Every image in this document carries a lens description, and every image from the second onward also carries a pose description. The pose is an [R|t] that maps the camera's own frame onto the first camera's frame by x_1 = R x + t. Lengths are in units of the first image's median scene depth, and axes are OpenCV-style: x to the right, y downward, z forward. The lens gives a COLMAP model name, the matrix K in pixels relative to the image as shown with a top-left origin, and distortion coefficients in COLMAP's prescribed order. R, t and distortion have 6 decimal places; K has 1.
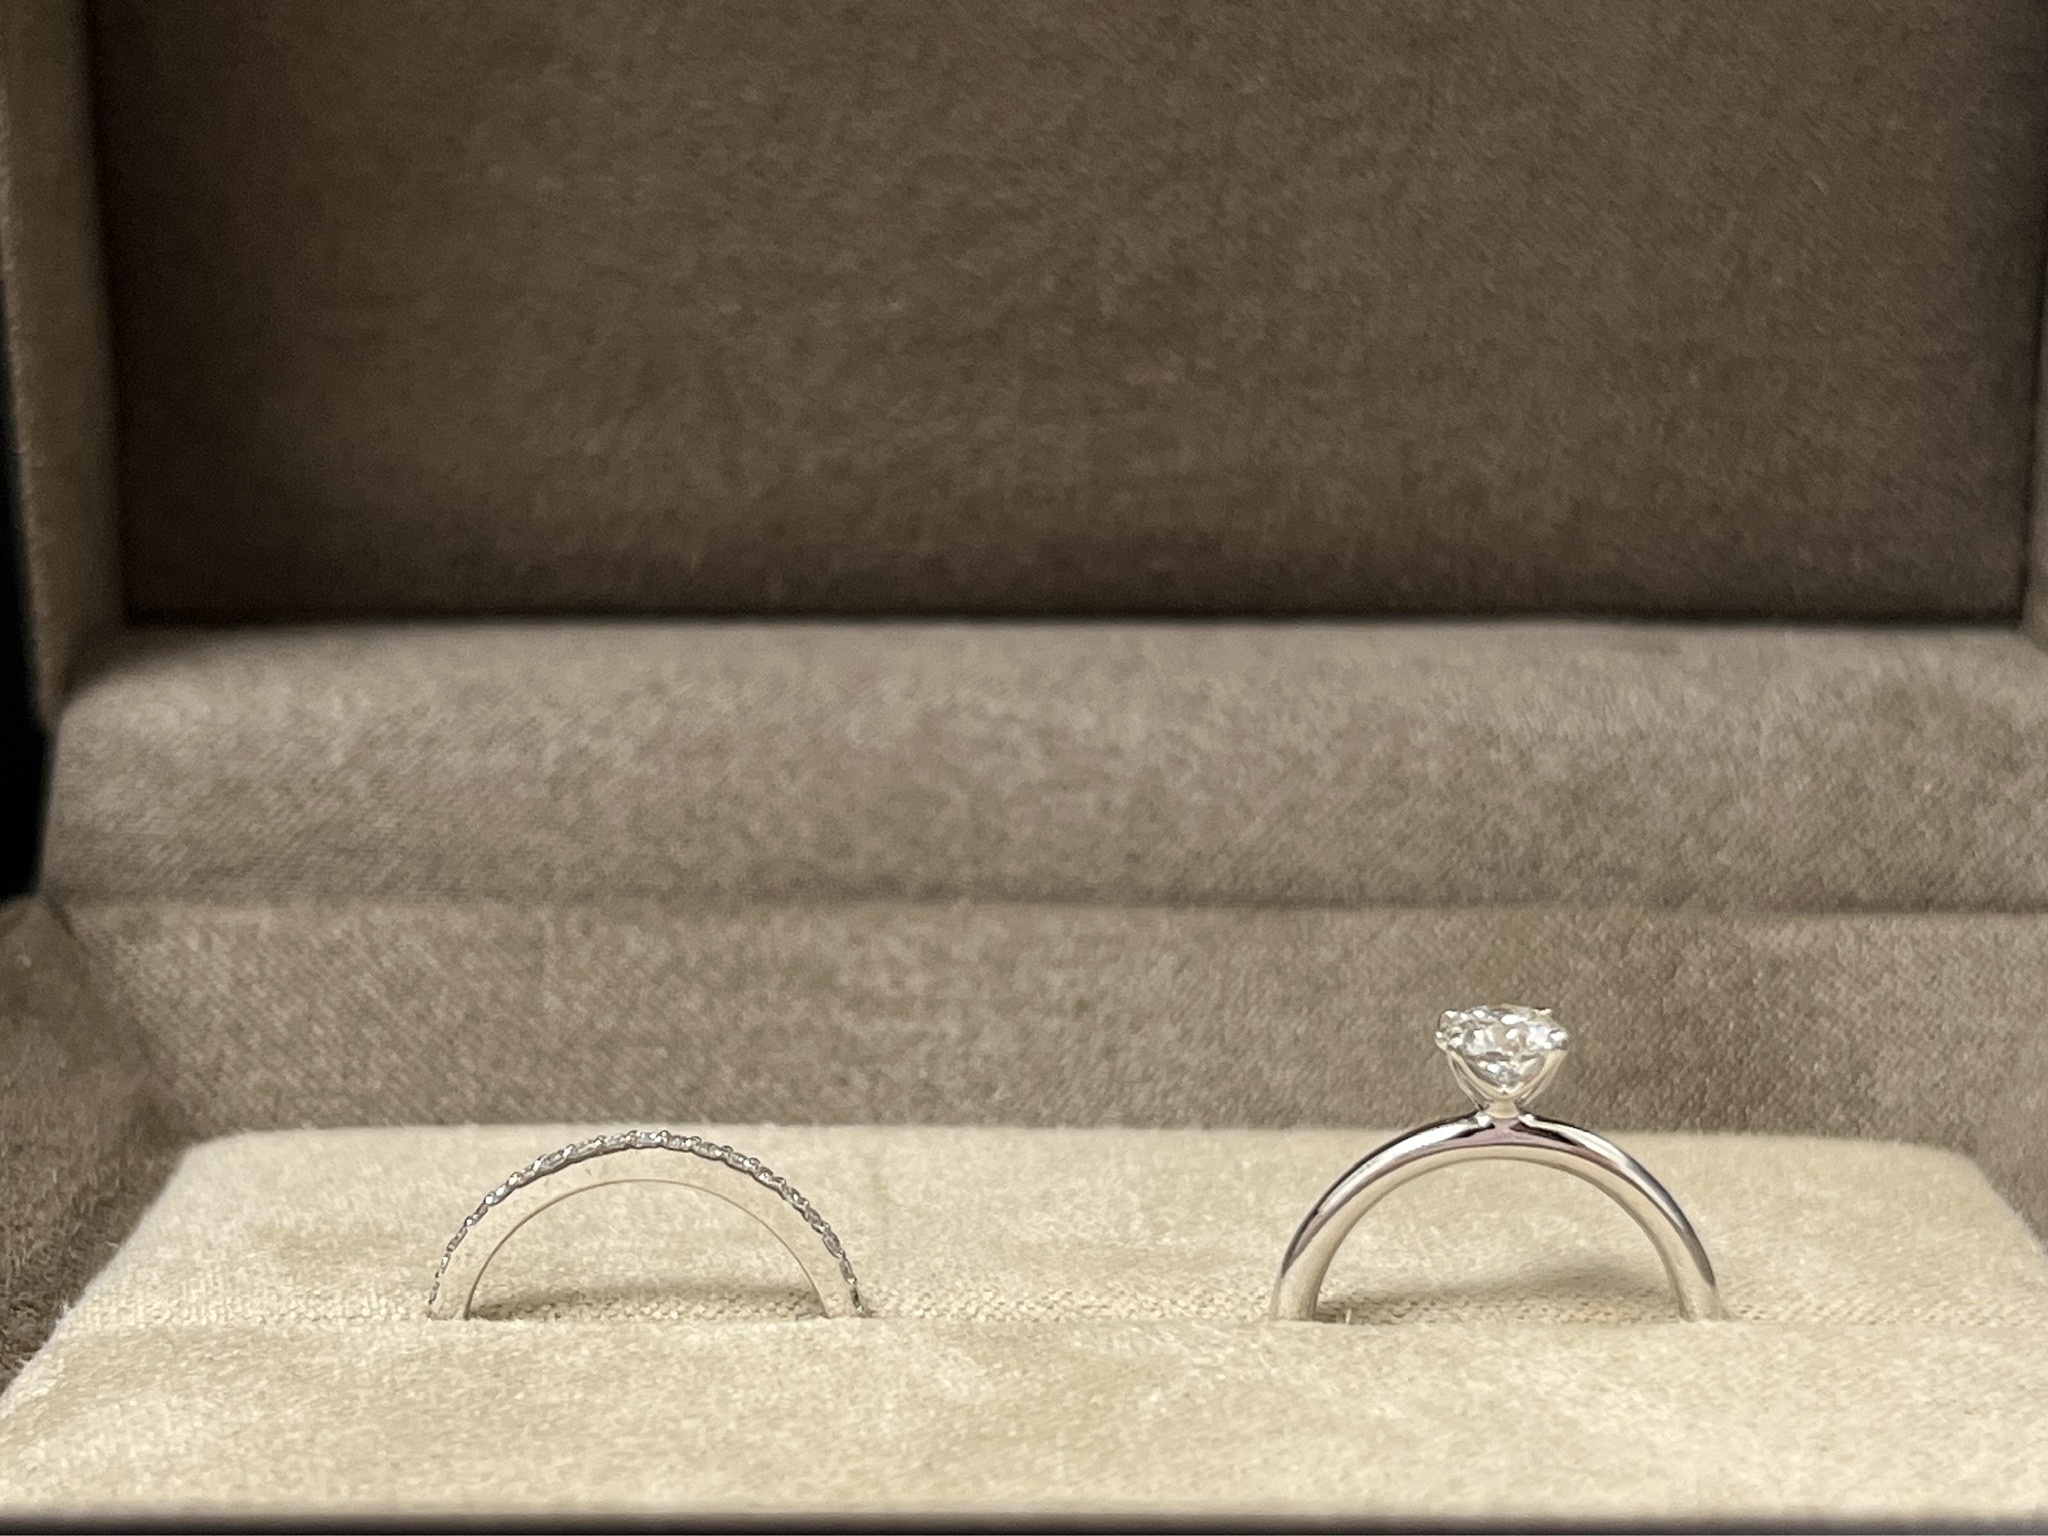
lens RADIAL K [[3903.2, 0, 1069.6], [0, 3903.2, 766.1], [0, 0, 1]] dist [0.081735, -0.554543]
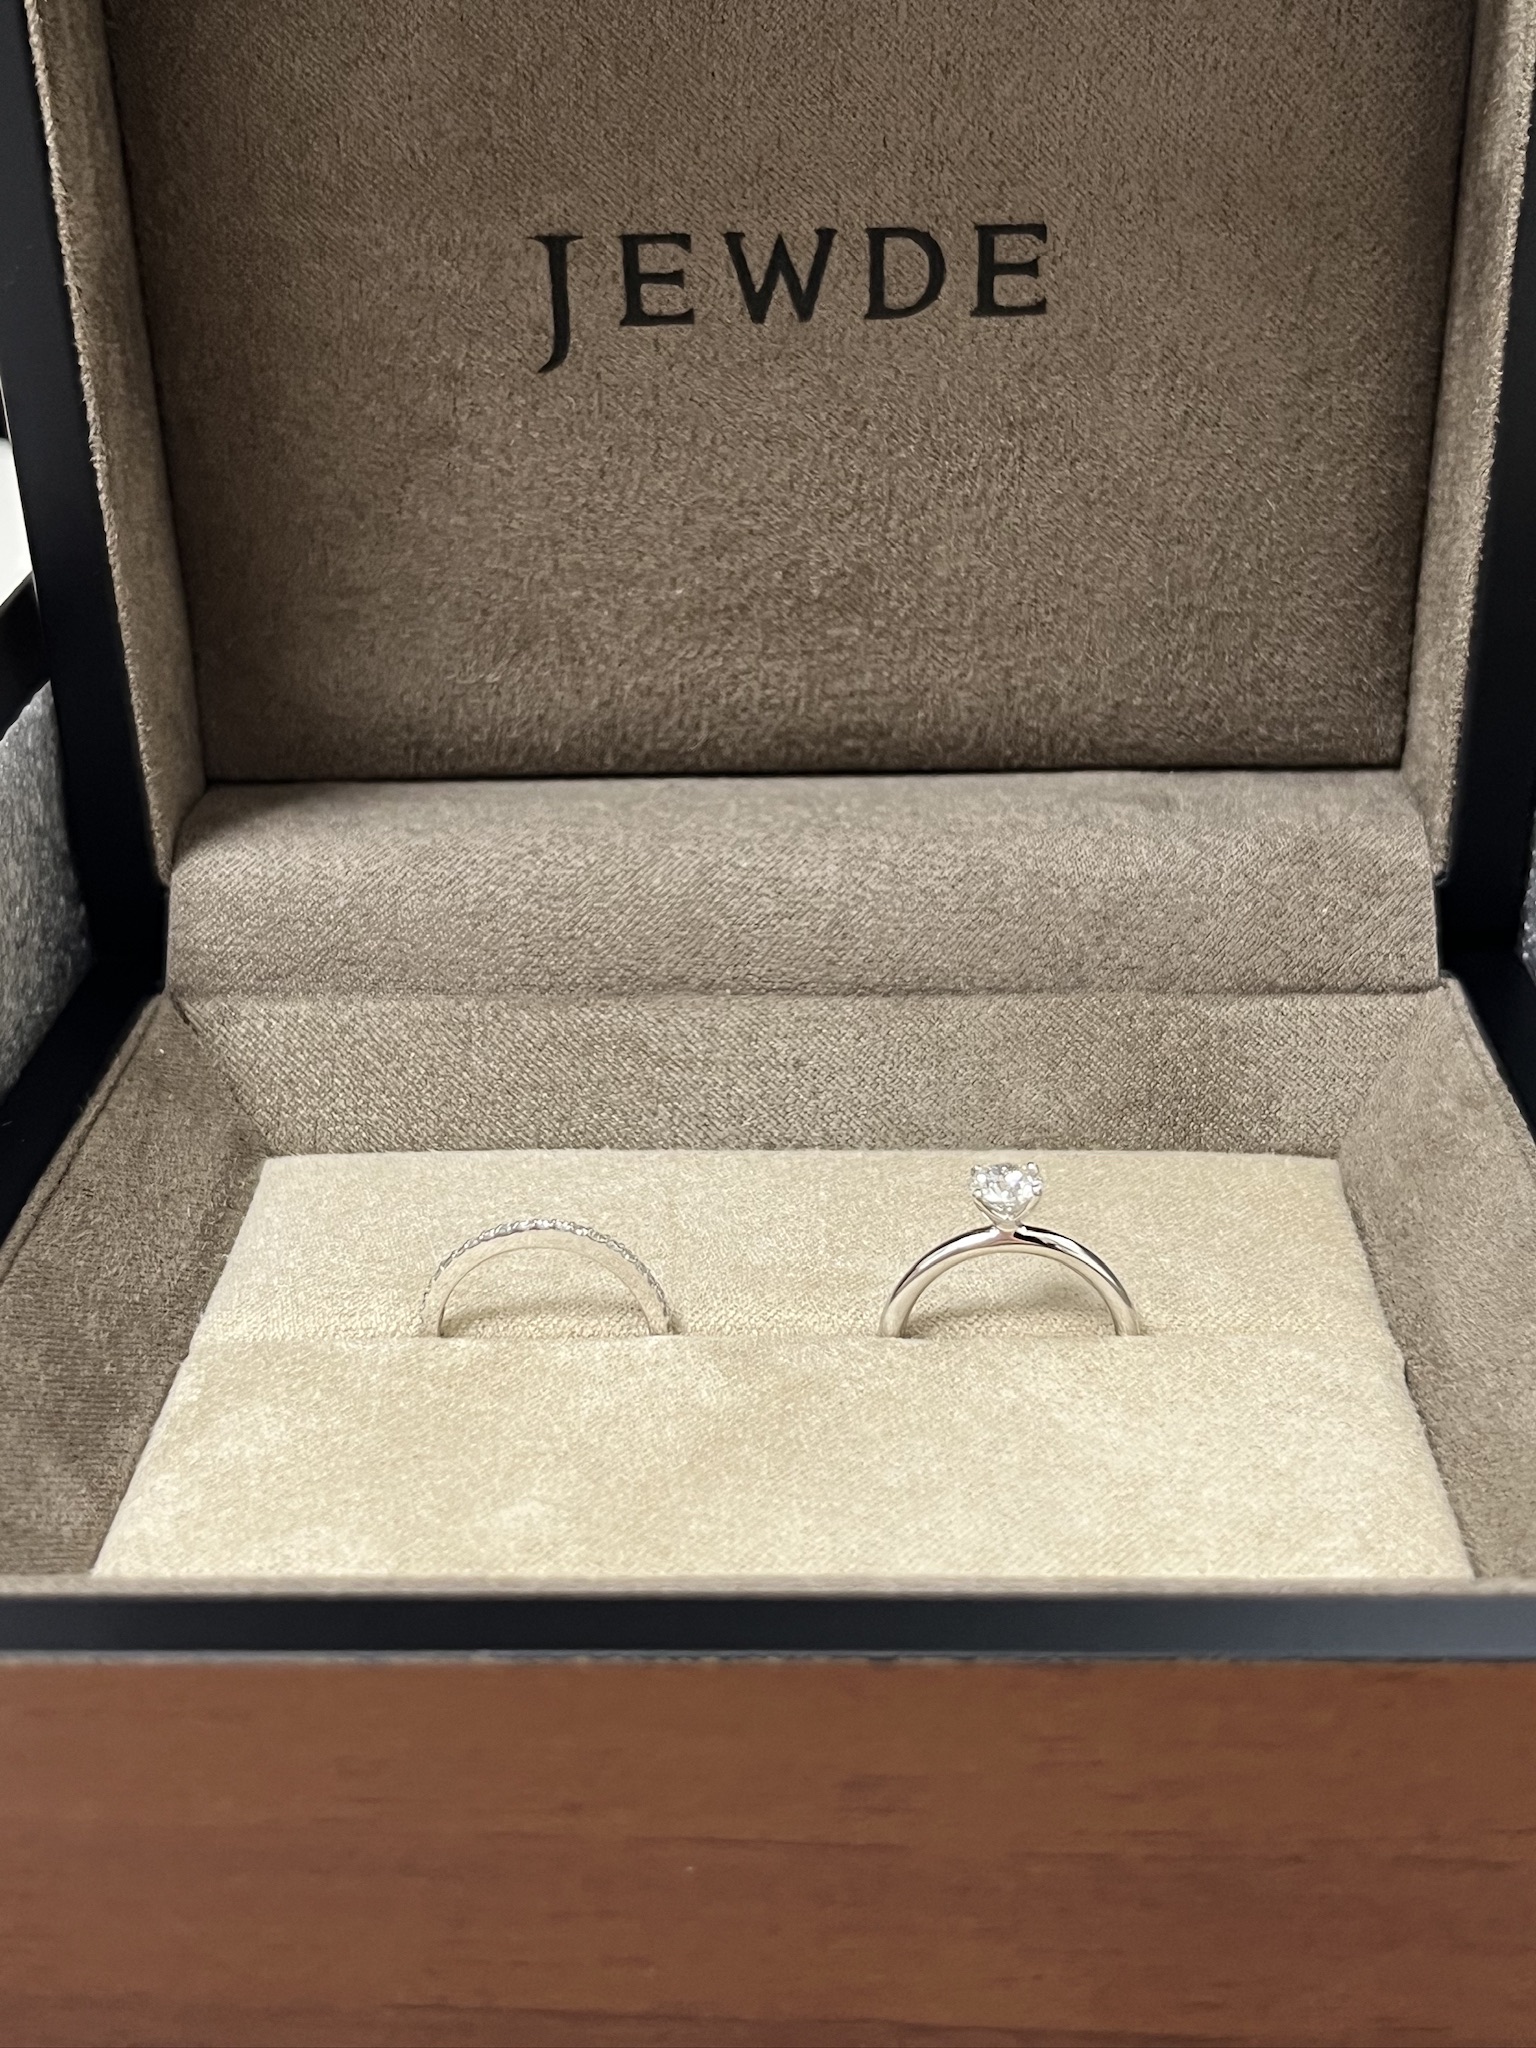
lens RADIAL K [[2762.5, 0, 768.0], [0, 2762.5, 1024.0], [0, 0, 1]] dist [0.000171, -0.031232]
pose [[0.999313, -0.006889, -0.036425, 0.032029], [0.014606, 0.976267, 0.216077, -0.200423], [0.034072, -0.216461, 0.975697, -0.126991]]
